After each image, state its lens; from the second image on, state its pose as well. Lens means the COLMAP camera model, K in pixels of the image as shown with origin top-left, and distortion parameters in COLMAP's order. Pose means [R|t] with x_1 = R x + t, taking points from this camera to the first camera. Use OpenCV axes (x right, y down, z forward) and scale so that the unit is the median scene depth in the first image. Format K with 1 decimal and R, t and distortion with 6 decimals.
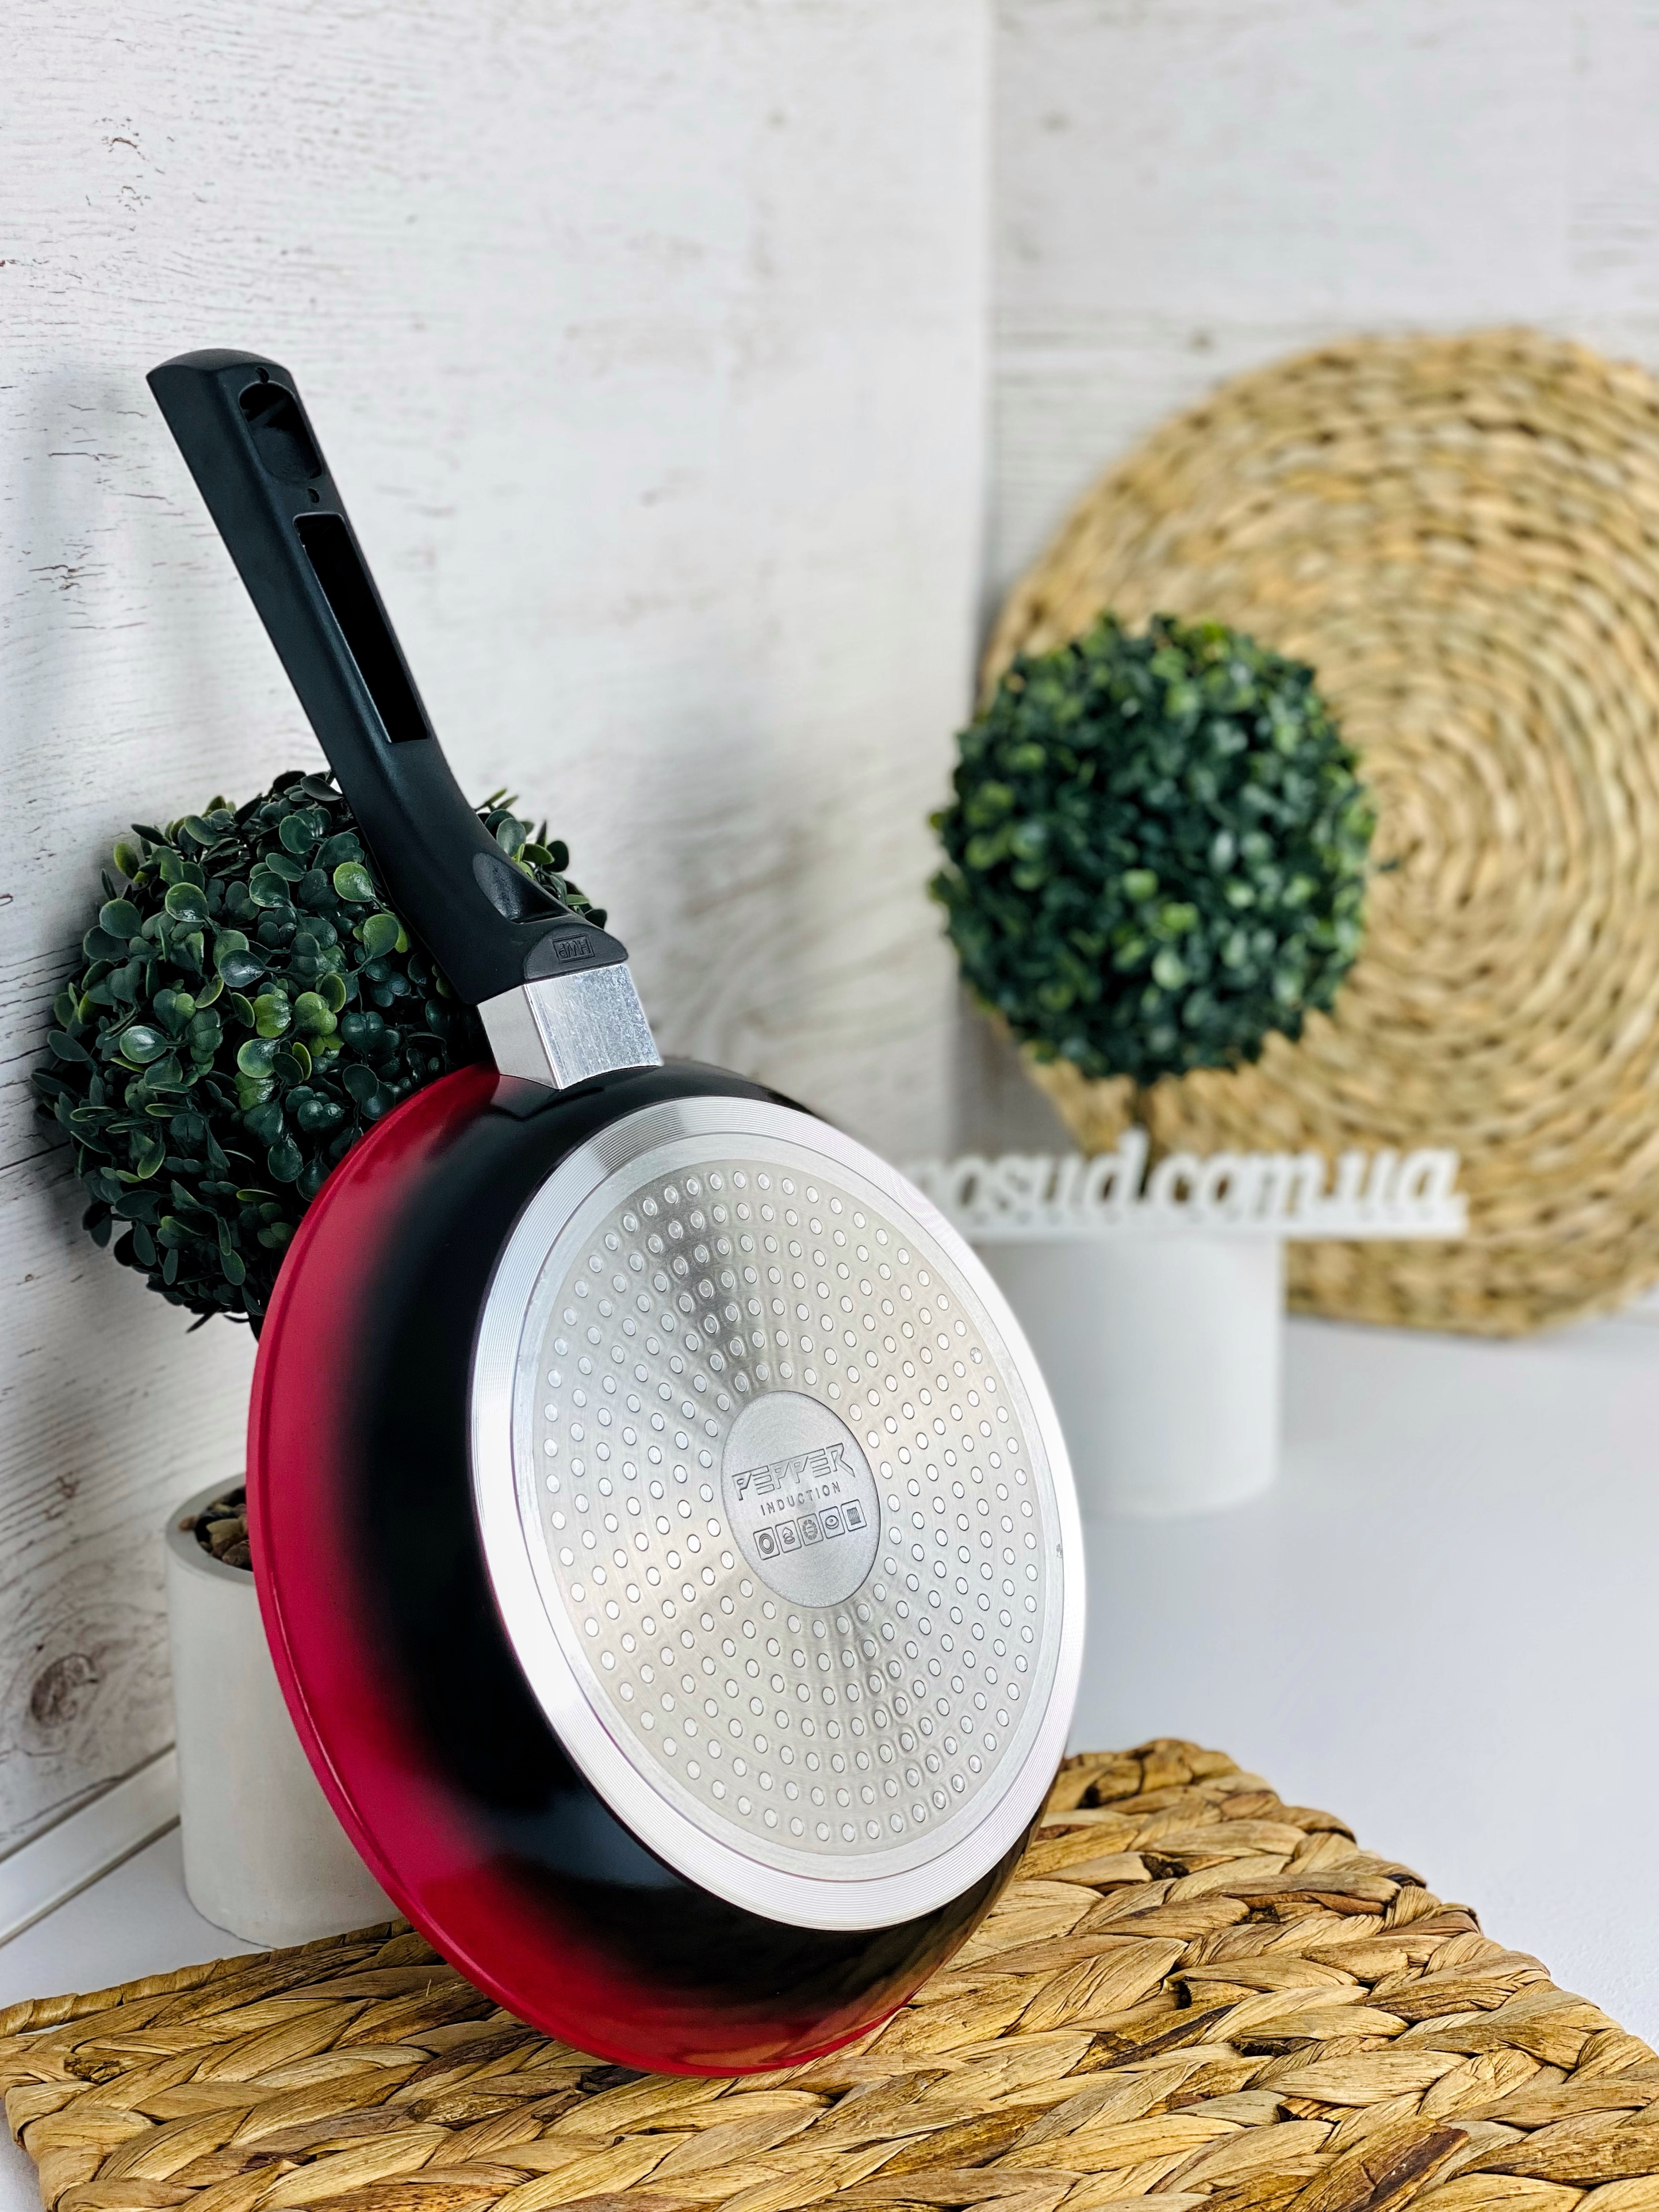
lens RADIAL K [[3468.7, 0, 829.5], [0, 3468.7, 1106.0], [0, 0, 1]] dist [0.117976, -0.076920]
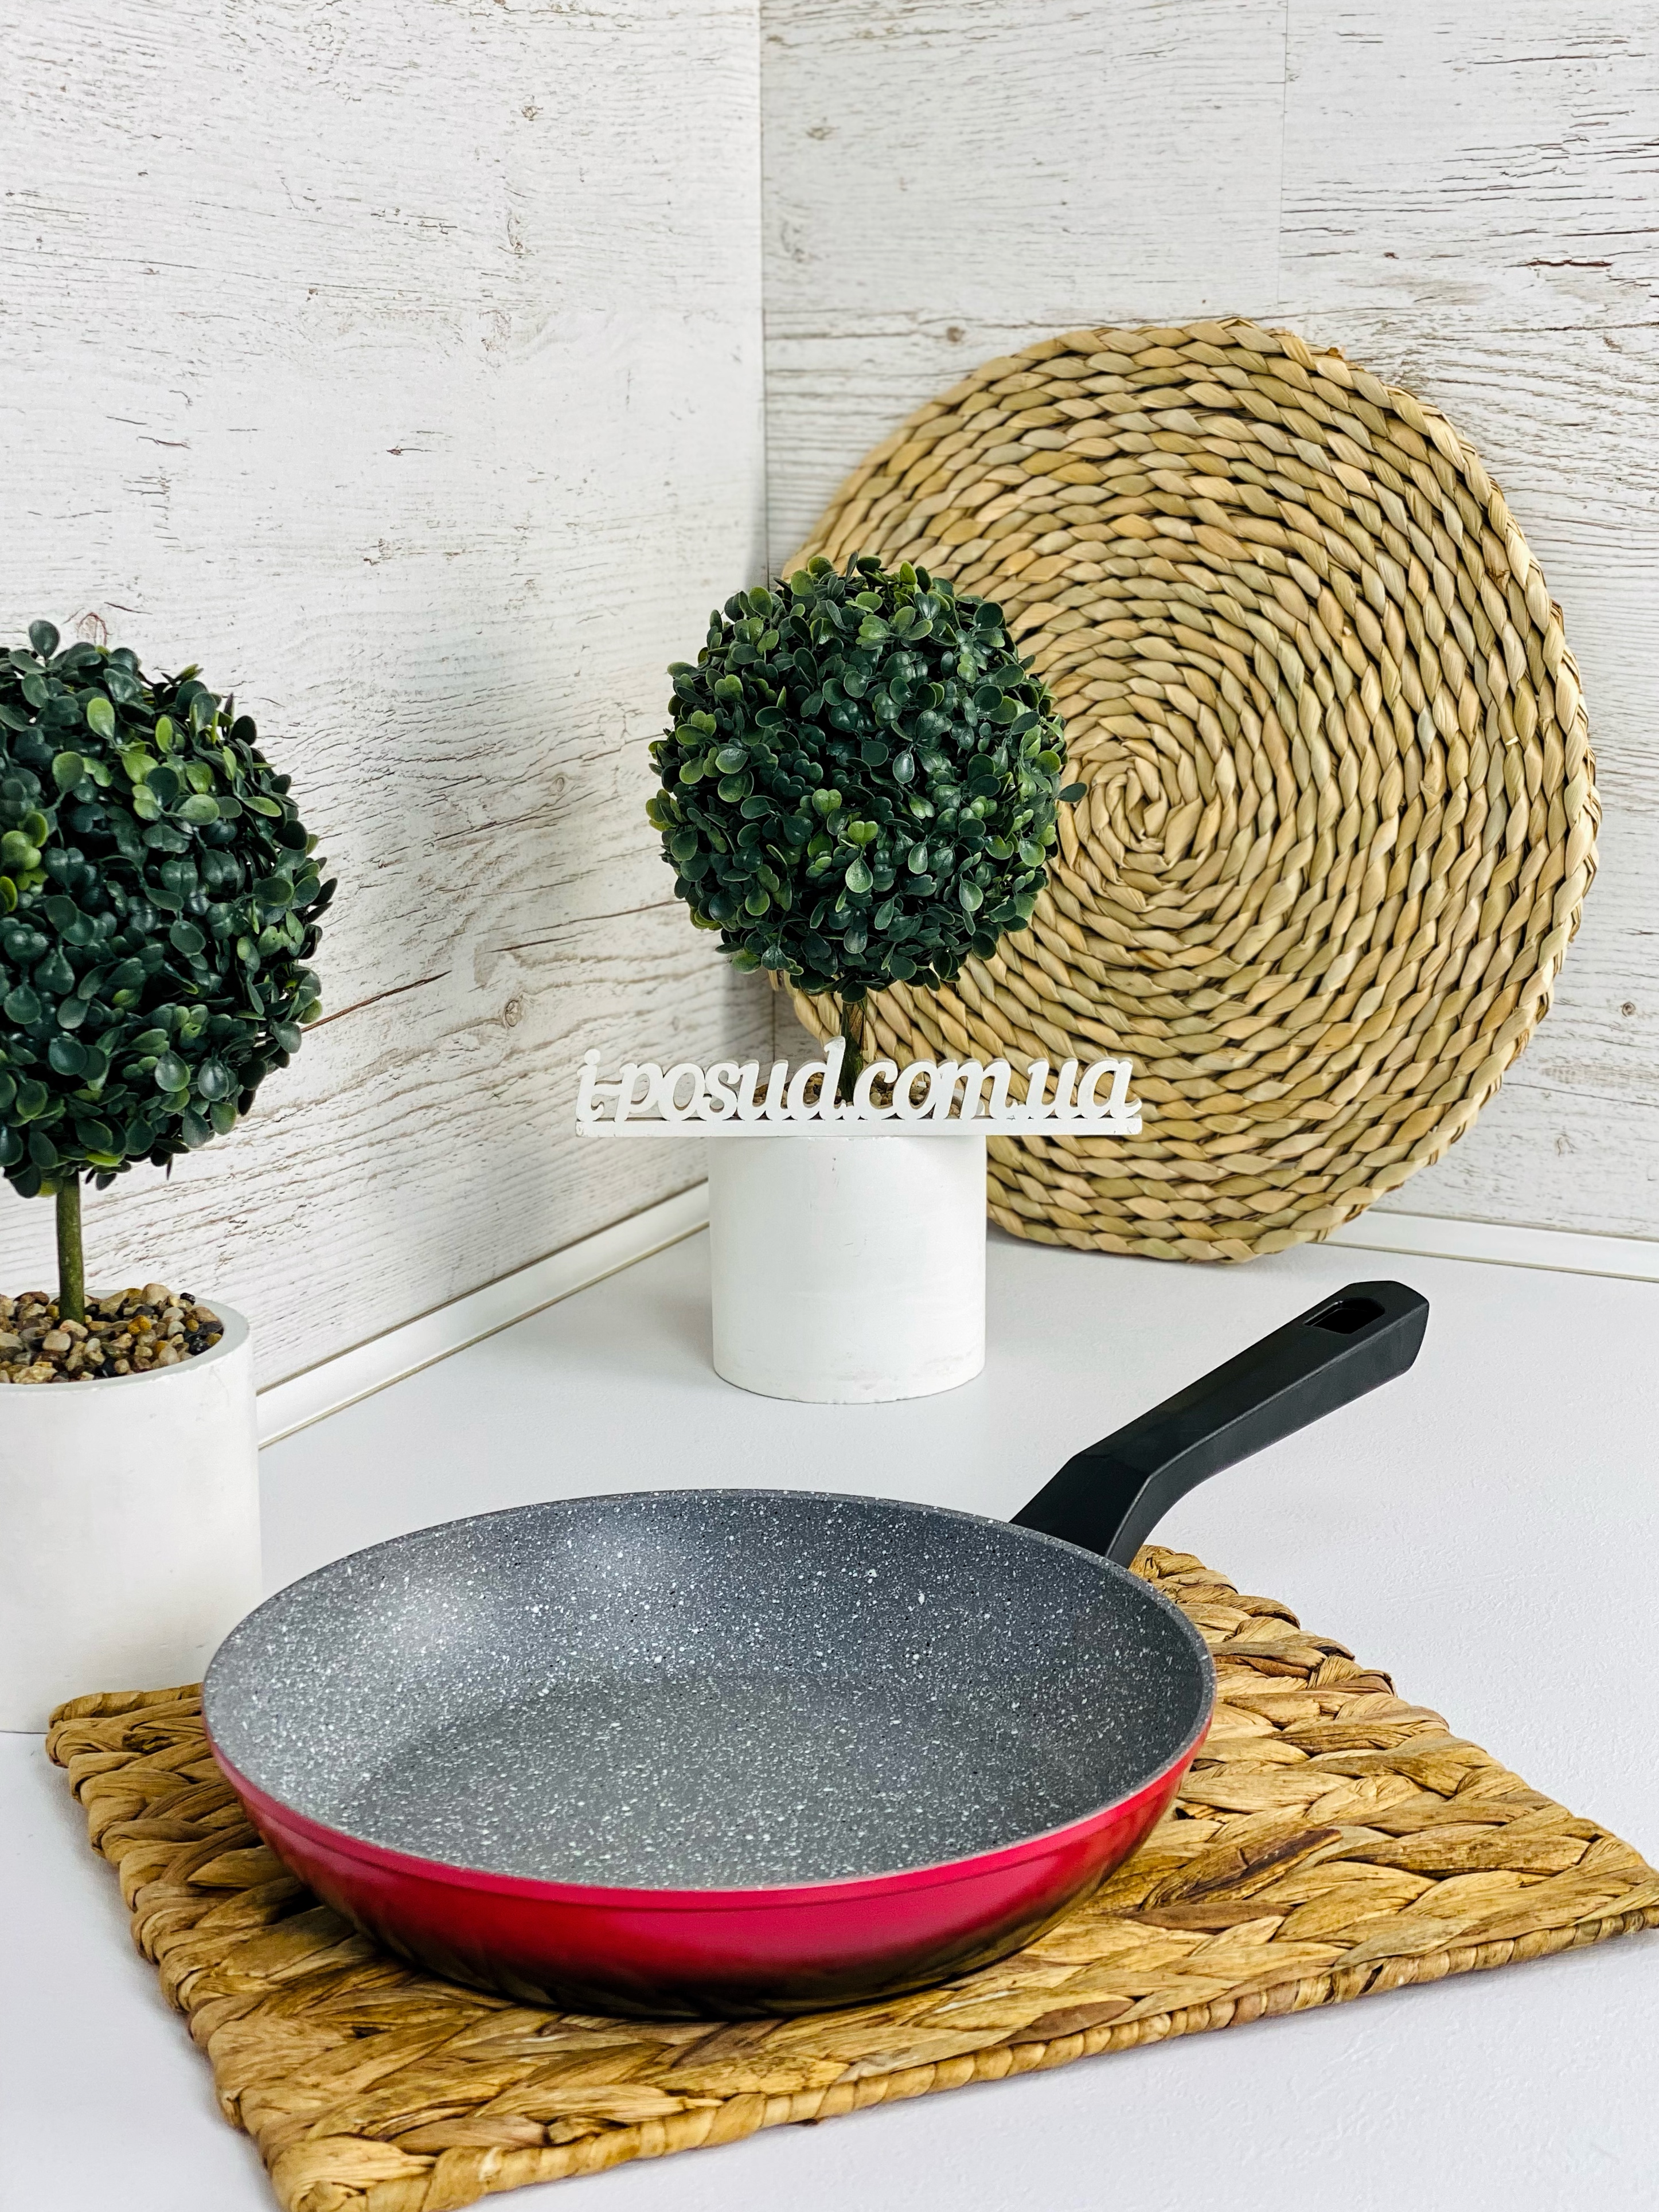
lens RADIAL K [[3469.3, 0, 829.5], [0, 3469.3, 1106.0], [0, 0, 1]] dist [0.117976, -0.076920]
pose [[0.999932, 0.007921, -0.008512, 0.096610], [-0.008200, 0.999415, -0.033191, 0.065971], [0.008244, 0.033259, 0.999413, -0.079361]]
